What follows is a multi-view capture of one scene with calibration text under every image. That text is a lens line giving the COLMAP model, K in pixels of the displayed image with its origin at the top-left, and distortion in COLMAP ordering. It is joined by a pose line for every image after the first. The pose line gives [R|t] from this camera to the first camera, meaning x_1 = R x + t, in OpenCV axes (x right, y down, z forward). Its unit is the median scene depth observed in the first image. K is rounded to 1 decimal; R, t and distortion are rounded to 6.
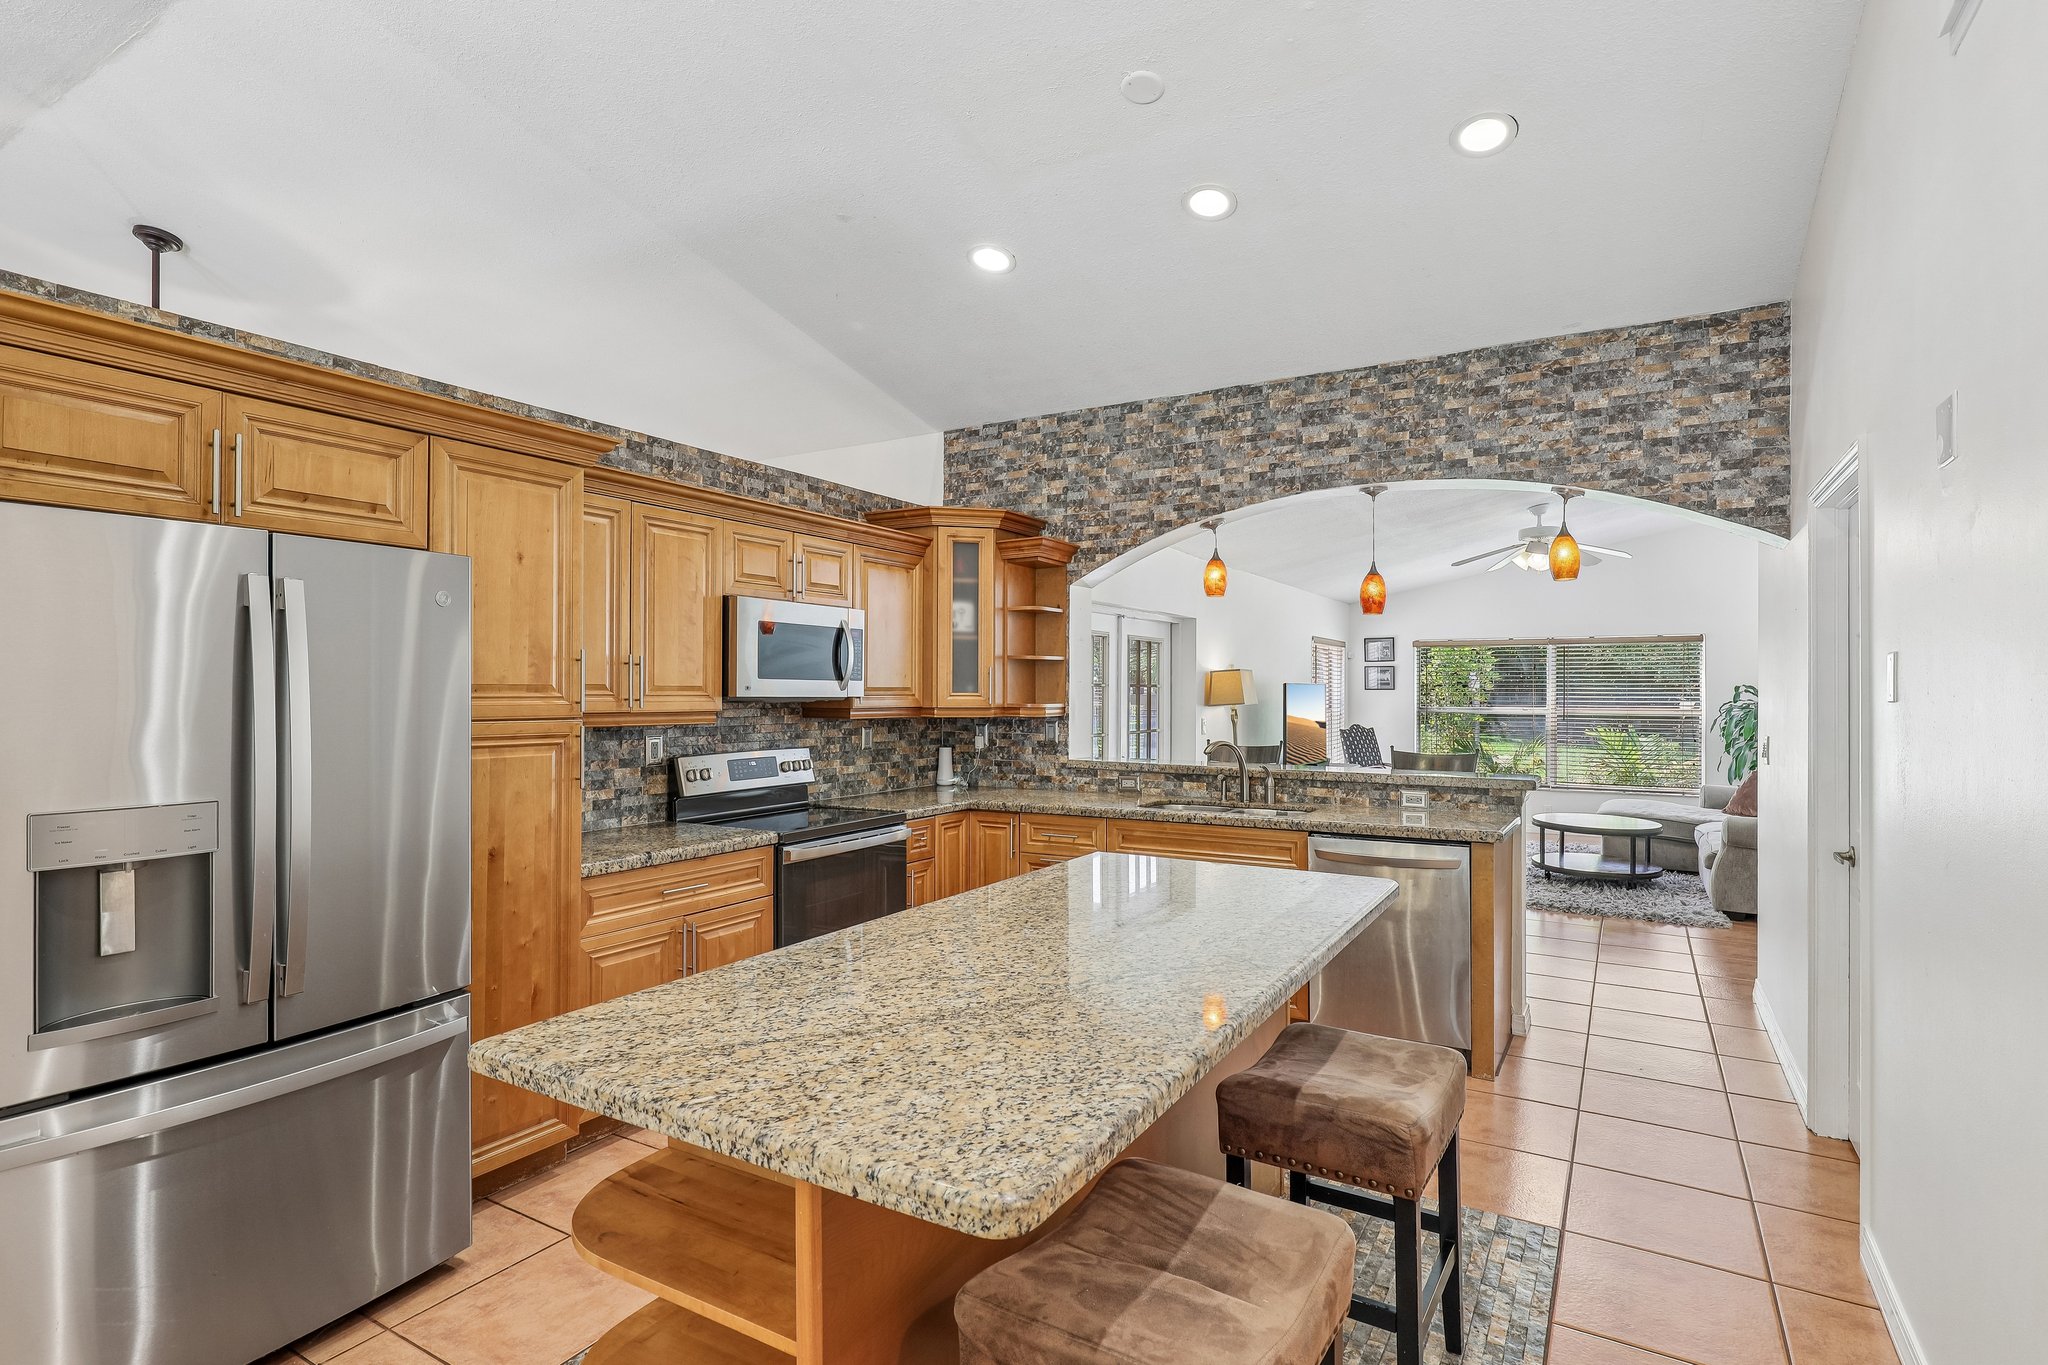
lens RADIAL K [[1015.4, 0, 1028.3], [0, 1015.4, 688.5], [0, 0, 1]] dist [0.000638, 0.000266]
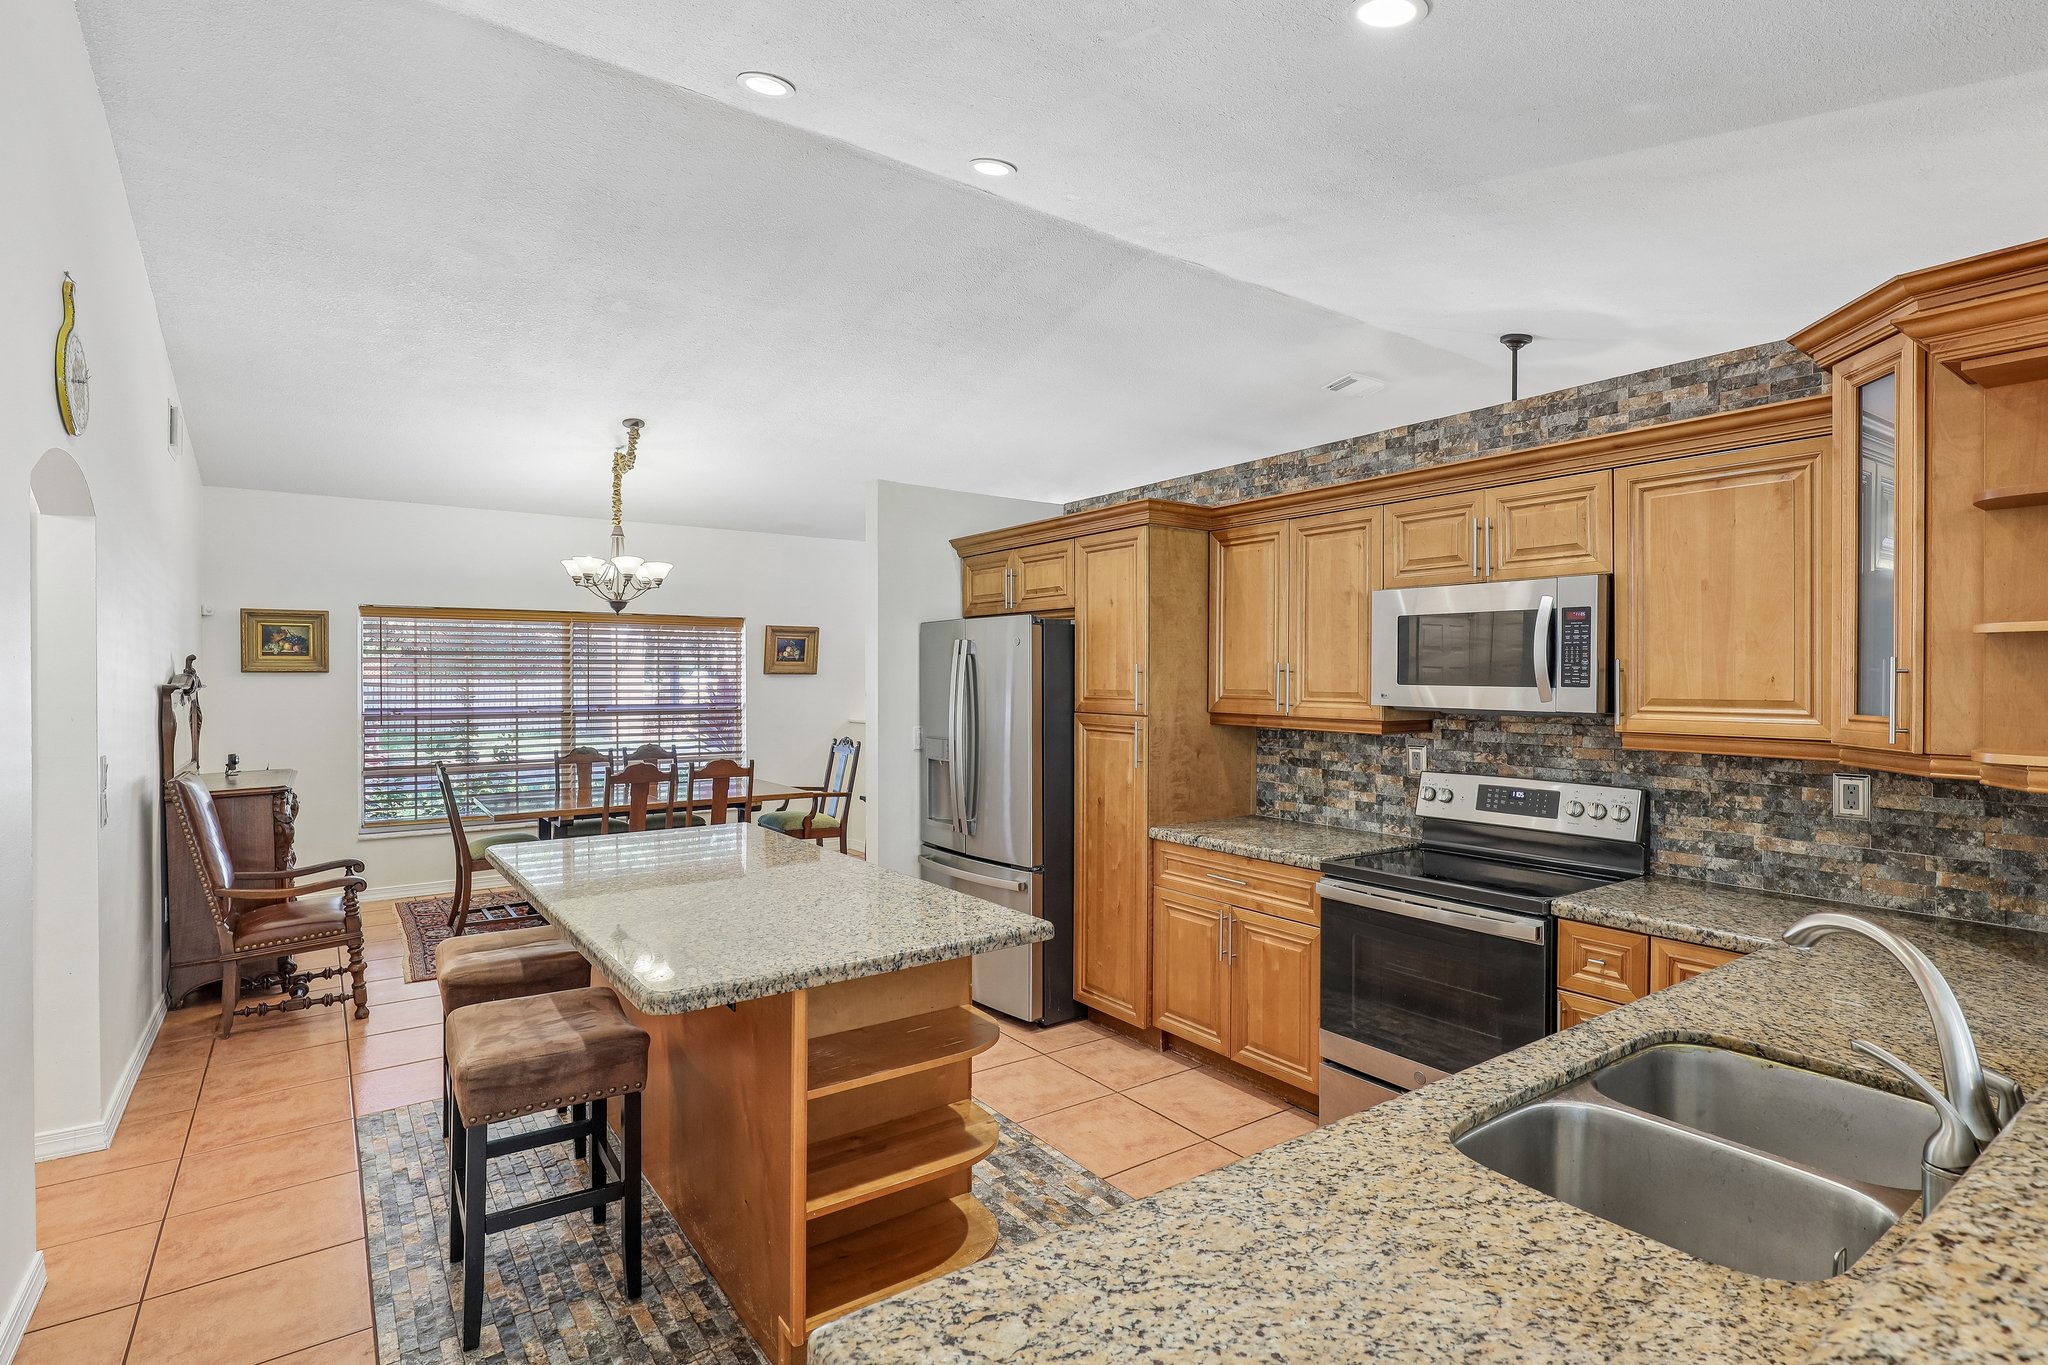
lens RADIAL K [[1015.4, 0, 1030.8], [0, 1015.4, 671.4], [0, 0, 1]] dist [0.000638, 0.000266]
pose [[-0.400288, -0.004601, -0.916378, 0.628738], [-0.000040, 0.999987, -0.005004, -0.016530], [0.916389, -0.001966, -0.400284, 1.056228]]
